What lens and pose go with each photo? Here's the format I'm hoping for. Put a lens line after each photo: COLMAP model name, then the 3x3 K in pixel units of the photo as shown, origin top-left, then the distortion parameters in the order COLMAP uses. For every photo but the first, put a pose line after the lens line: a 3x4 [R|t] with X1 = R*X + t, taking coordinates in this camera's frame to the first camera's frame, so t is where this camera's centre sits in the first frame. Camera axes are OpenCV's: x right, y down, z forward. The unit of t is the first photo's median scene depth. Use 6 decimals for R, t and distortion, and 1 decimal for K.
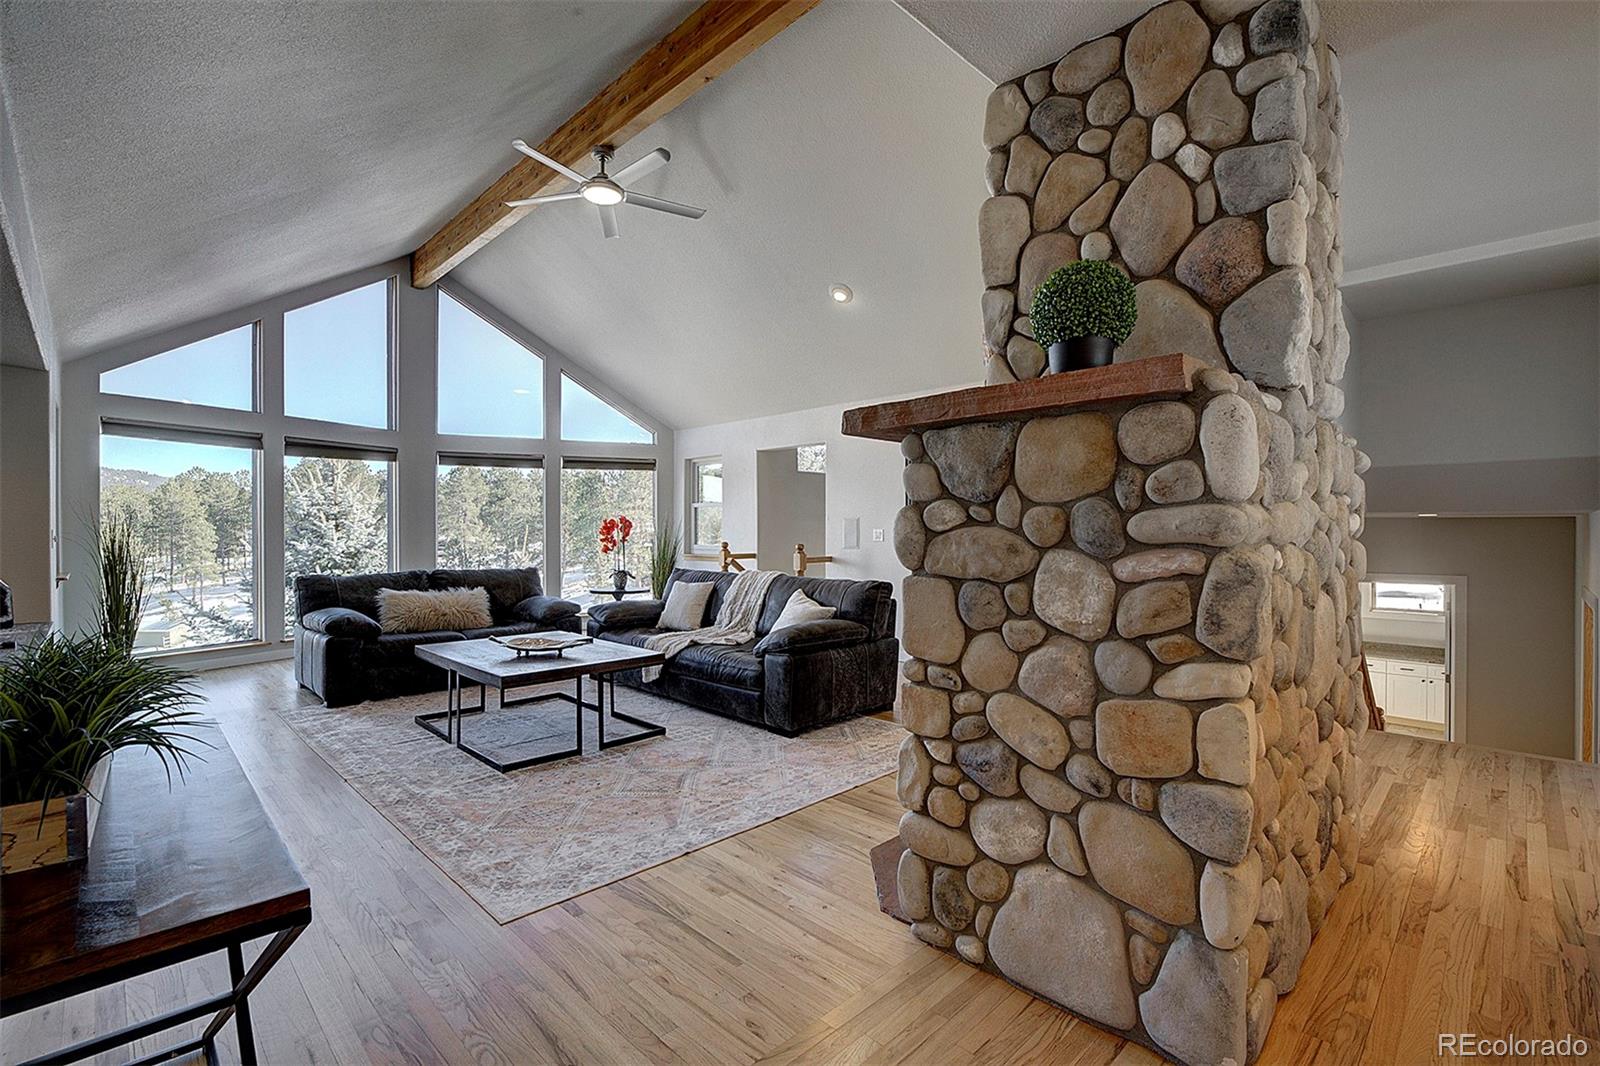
lens RADIAL K [[721.7, 0, 798.0], [0, 721.7, 529.8], [0, 0, 1]] dist [-0.010351, 0.000096]
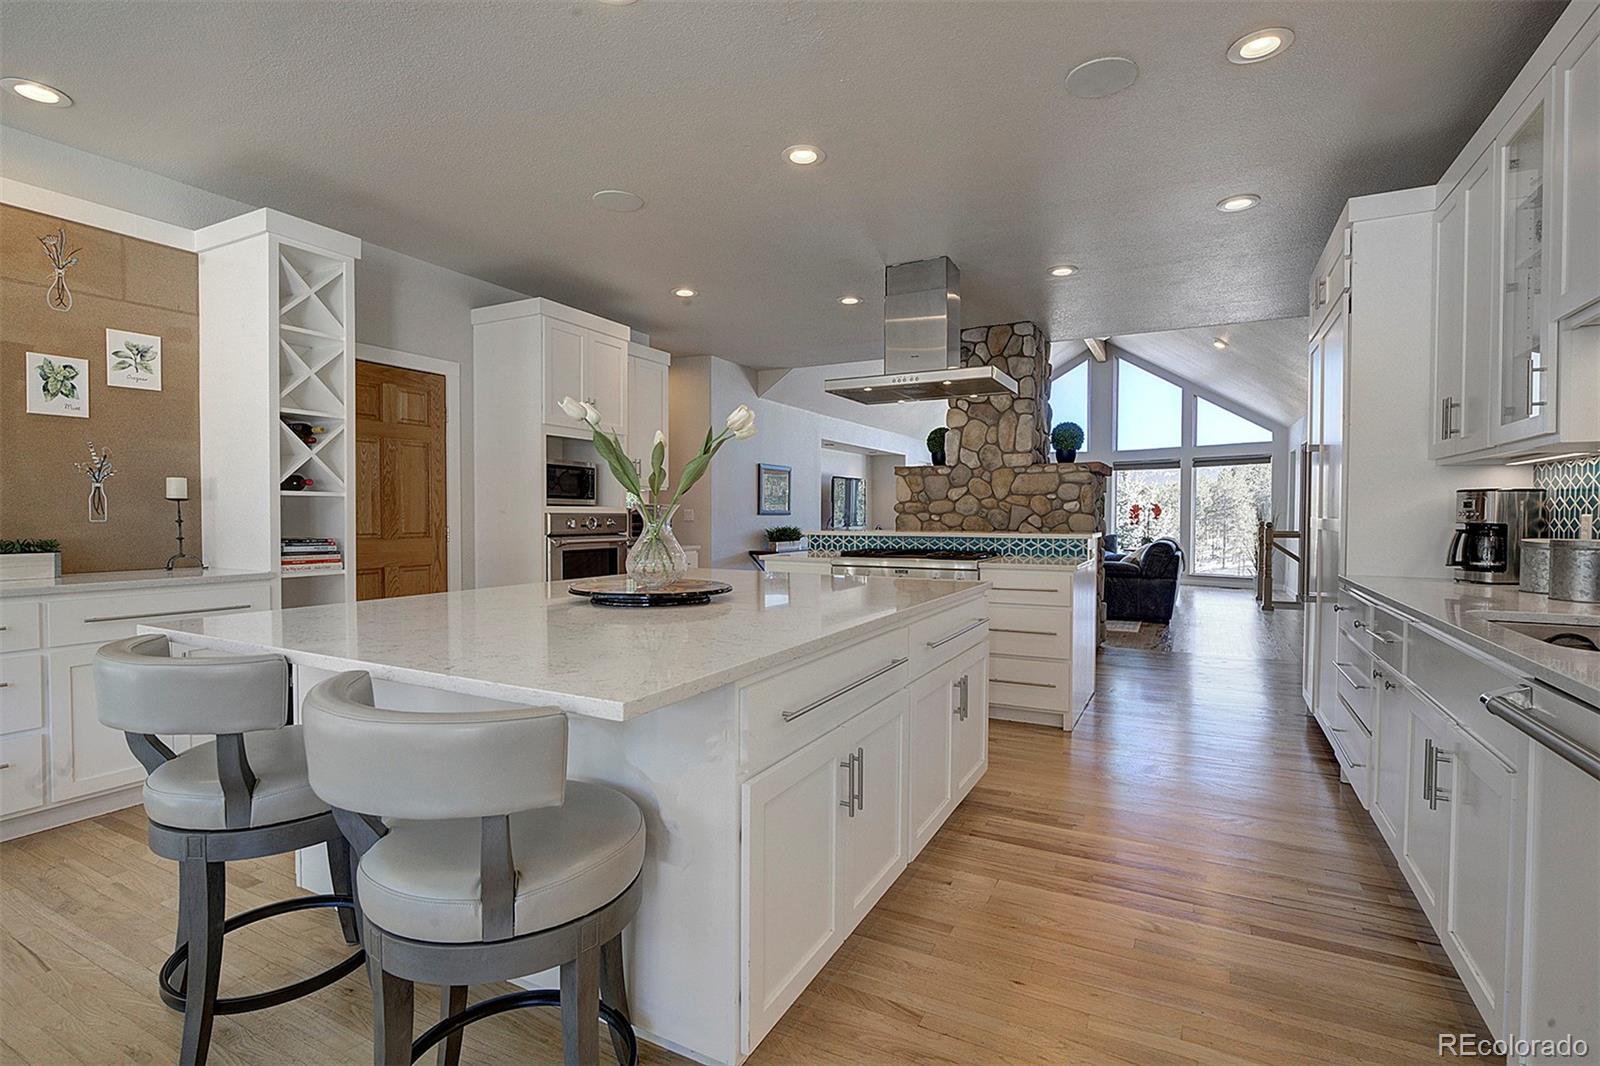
lens RADIAL K [[753.8, 0, 800.0], [0, 753.8, 533.0], [0, 0, 1]] dist [-0.002734, -0.000552]
pose [[0.302762, 0.024985, -0.952739, 1.122839], [-0.003665, 0.999679, 0.025051, 0.006524], [0.953059, -0.004093, 0.302757, -0.175667]]
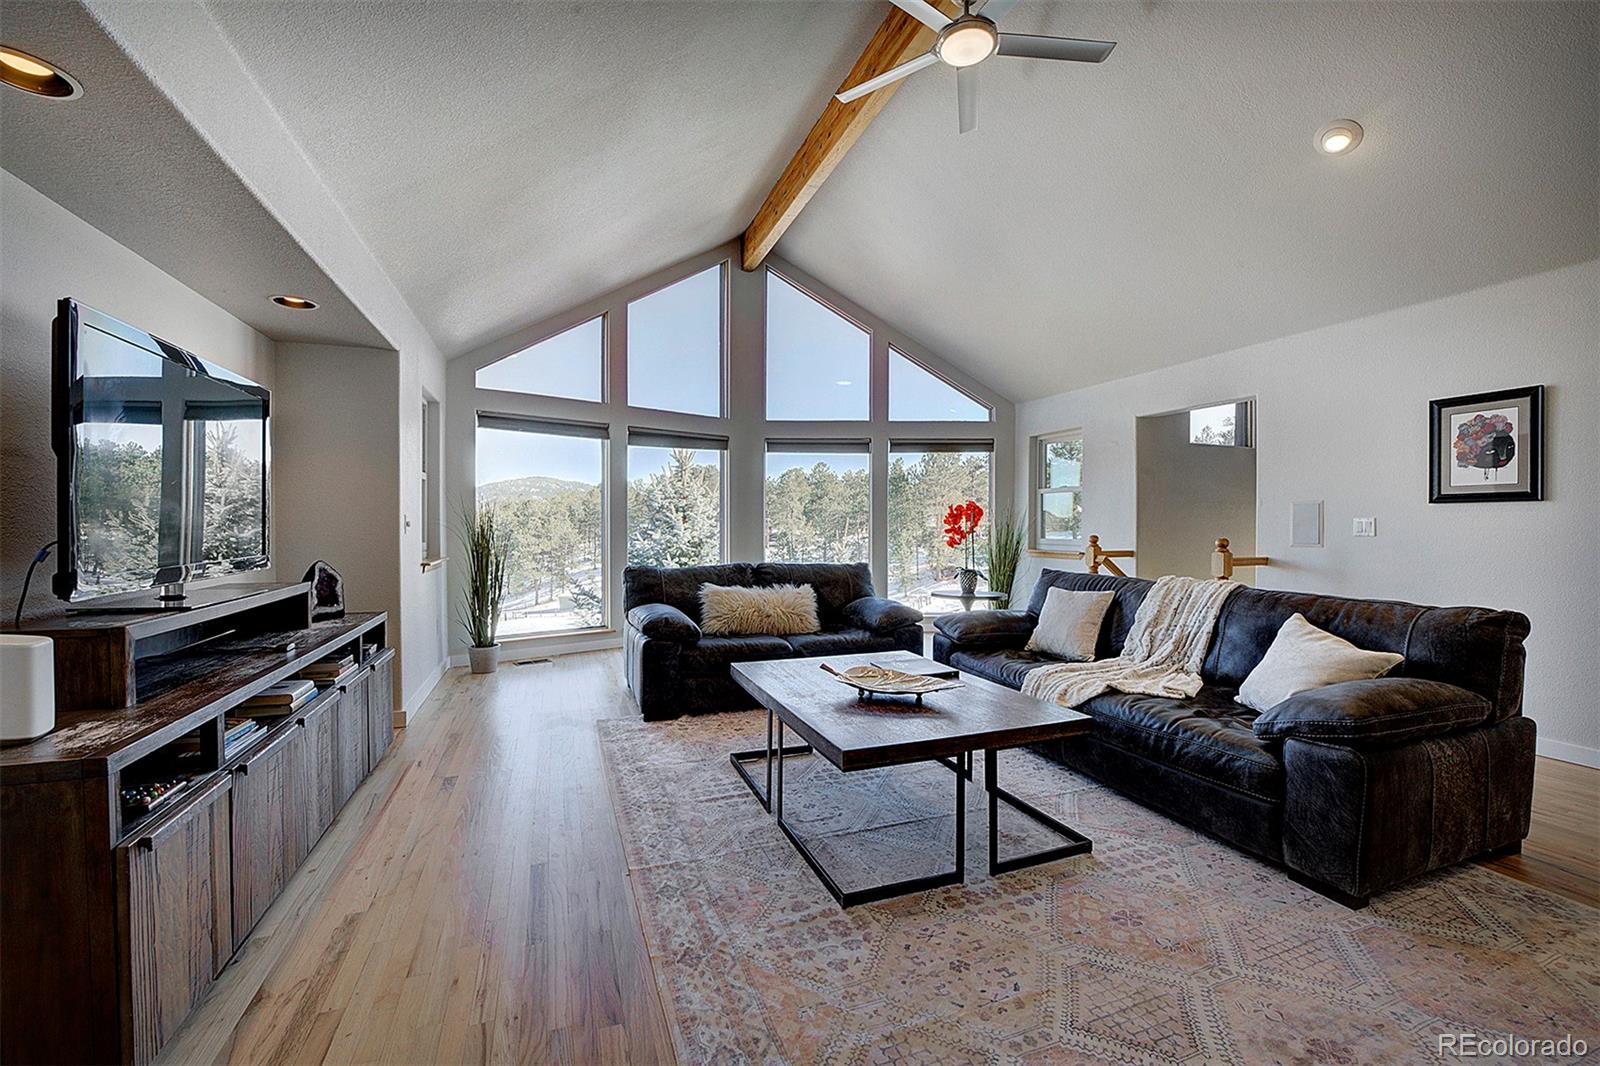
lens RADIAL K [[670.7, 0, 793.3], [0, 670.7, 531.6], [0, 0, 1]] dist [-0.016759, 0.000368]
pose [[0.908363, 0.007435, -0.418116, -0.119763], [-0.003144, 0.999935, 0.010951, 0.007556], [0.418171, -0.008633, 0.908327, 0.262861]]
